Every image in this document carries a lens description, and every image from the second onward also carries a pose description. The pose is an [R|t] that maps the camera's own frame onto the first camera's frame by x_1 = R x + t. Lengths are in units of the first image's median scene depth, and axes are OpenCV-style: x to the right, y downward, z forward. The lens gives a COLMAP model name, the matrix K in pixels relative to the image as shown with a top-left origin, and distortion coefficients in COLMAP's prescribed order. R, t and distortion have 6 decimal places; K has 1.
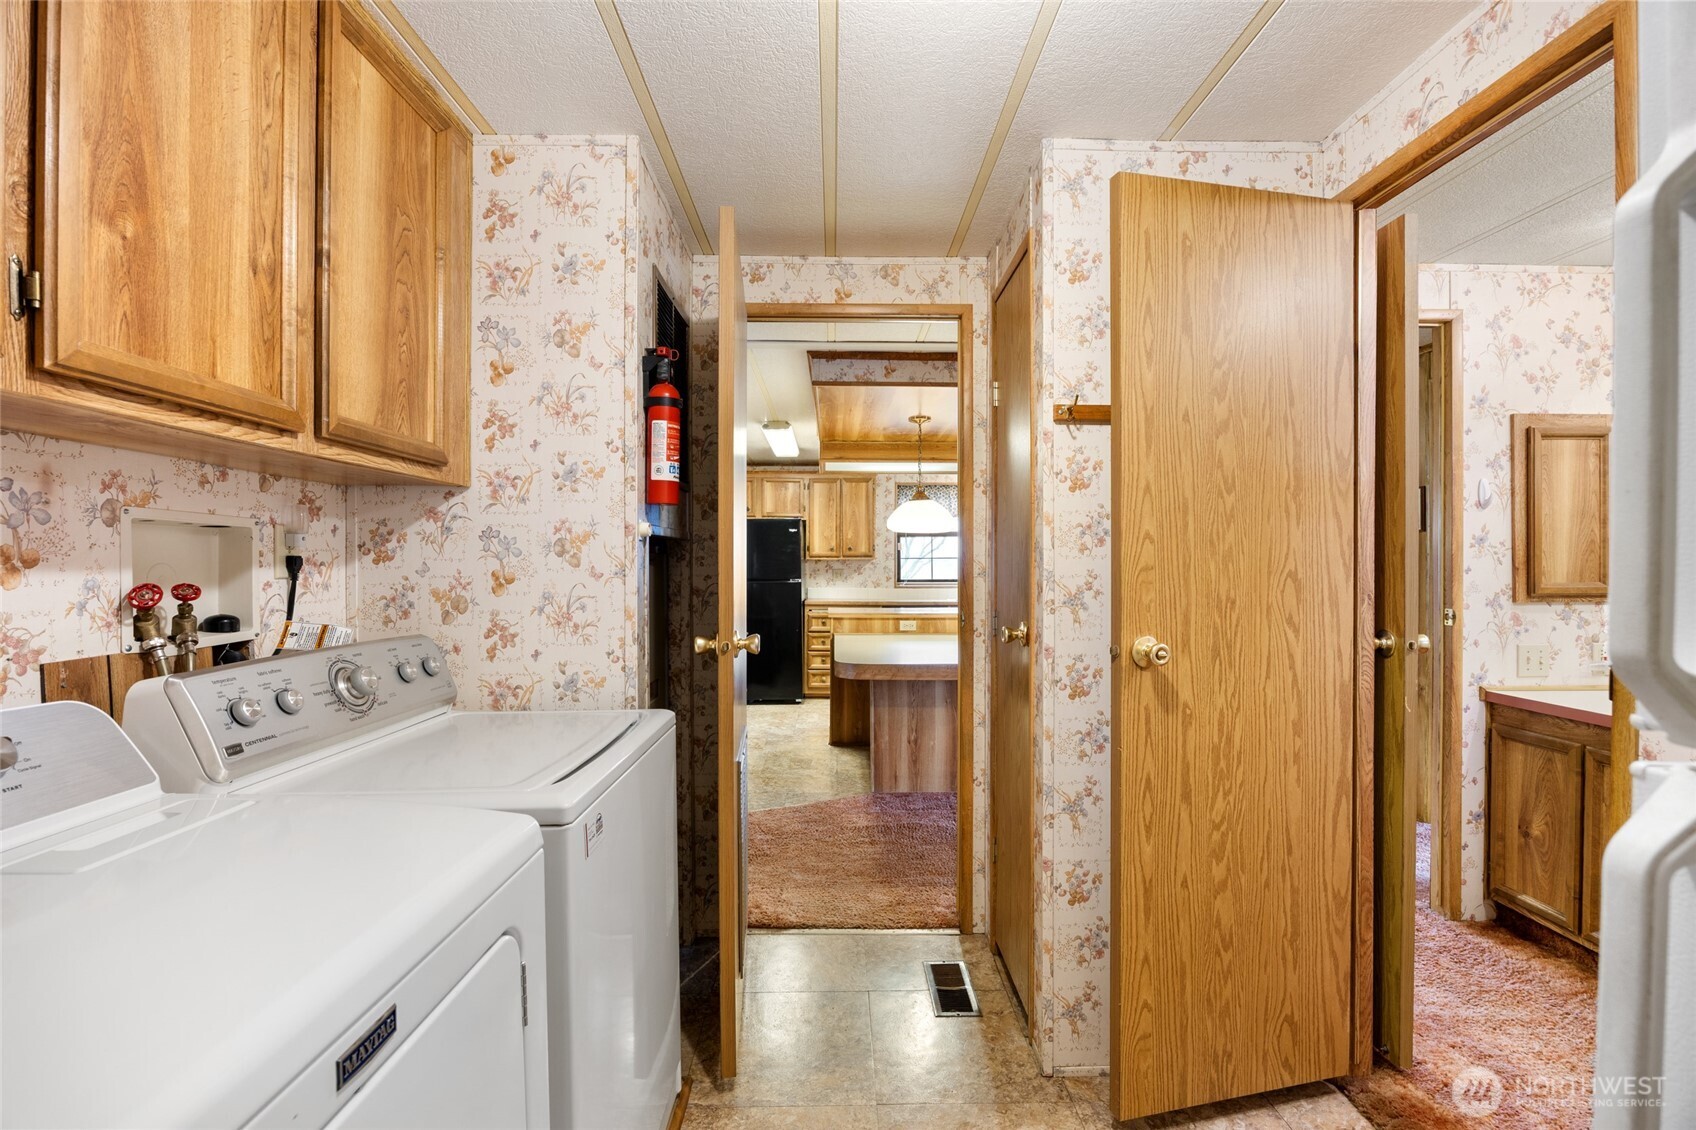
lens RADIAL K [[737.8, 0, 842.9], [0, 737.8, 566.1], [0, 0, 1]] dist [-0.016256, 0.001145]
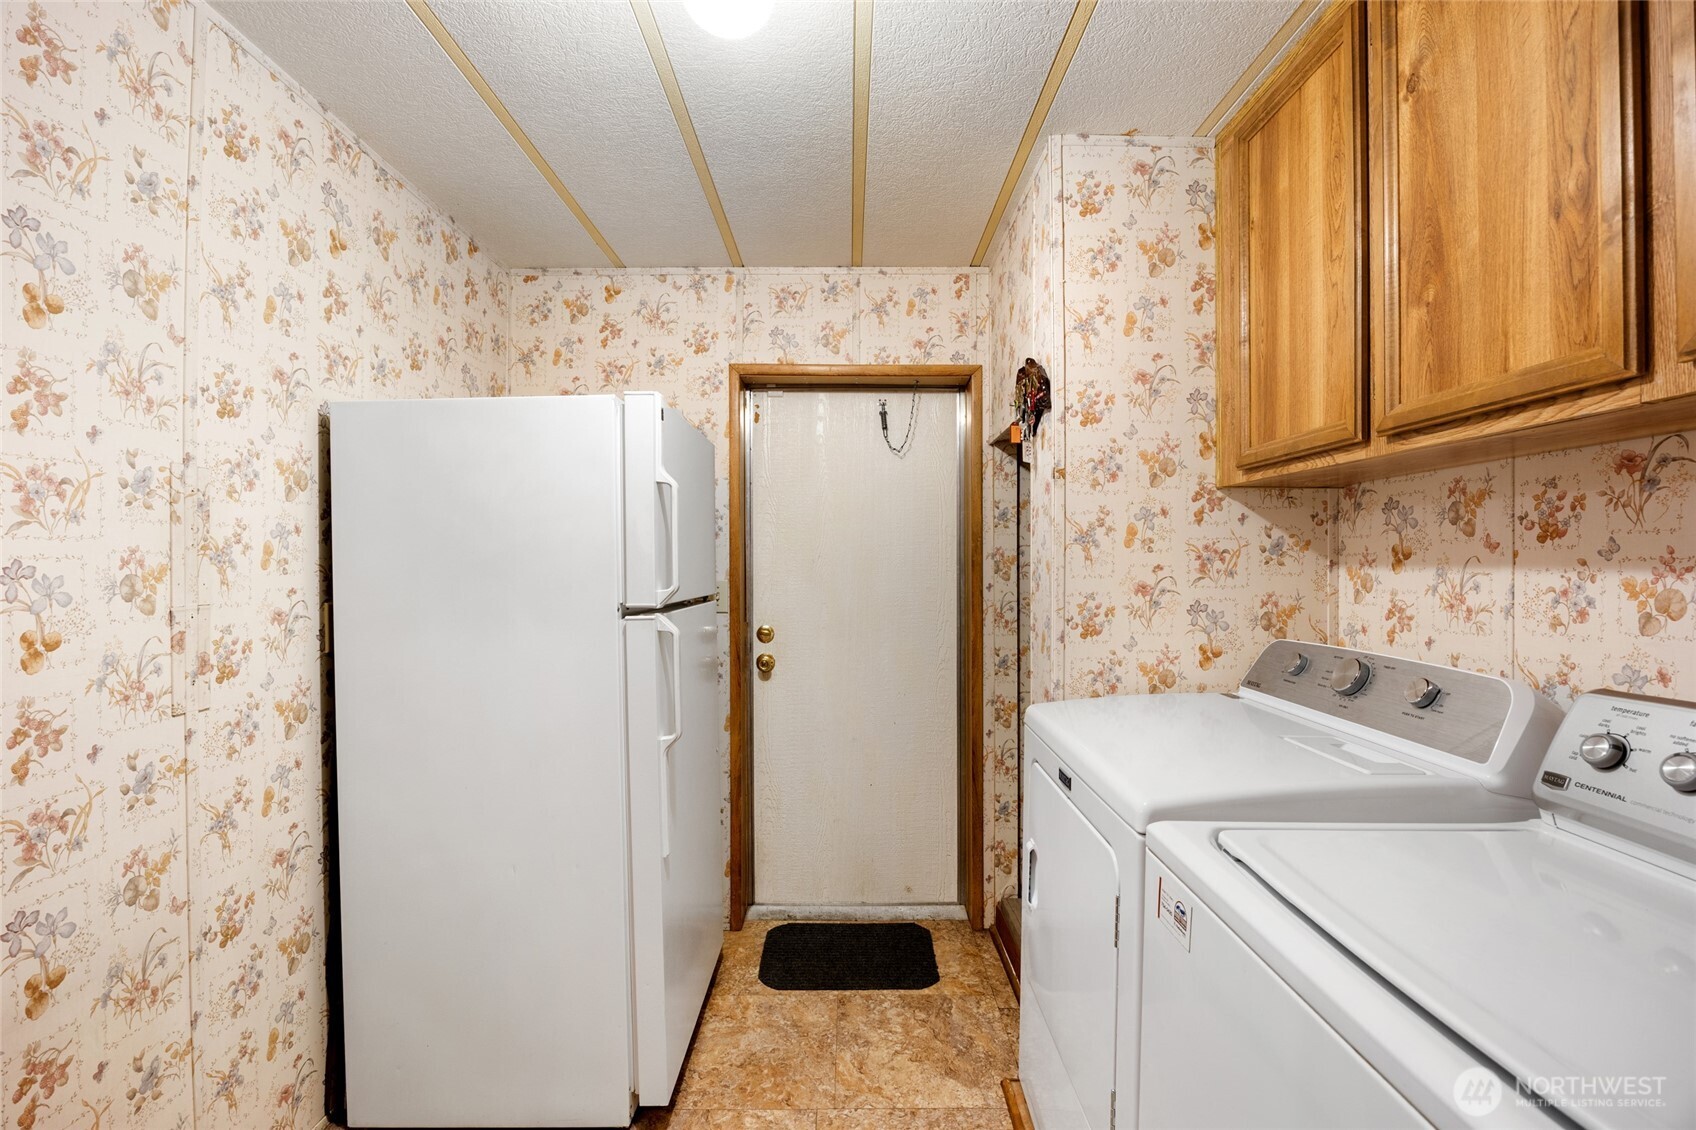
lens RADIAL K [[737.8, 0, 848.7], [0, 737.8, 565.9], [0, 0, 1]] dist [-0.016256, 0.001145]
pose [[-0.999842, 0.001348, 0.017747, -0.010184], [0.001469, 0.999976, 0.006824, -0.009449], [-0.017737, 0.006849, -0.999819, 1.928137]]
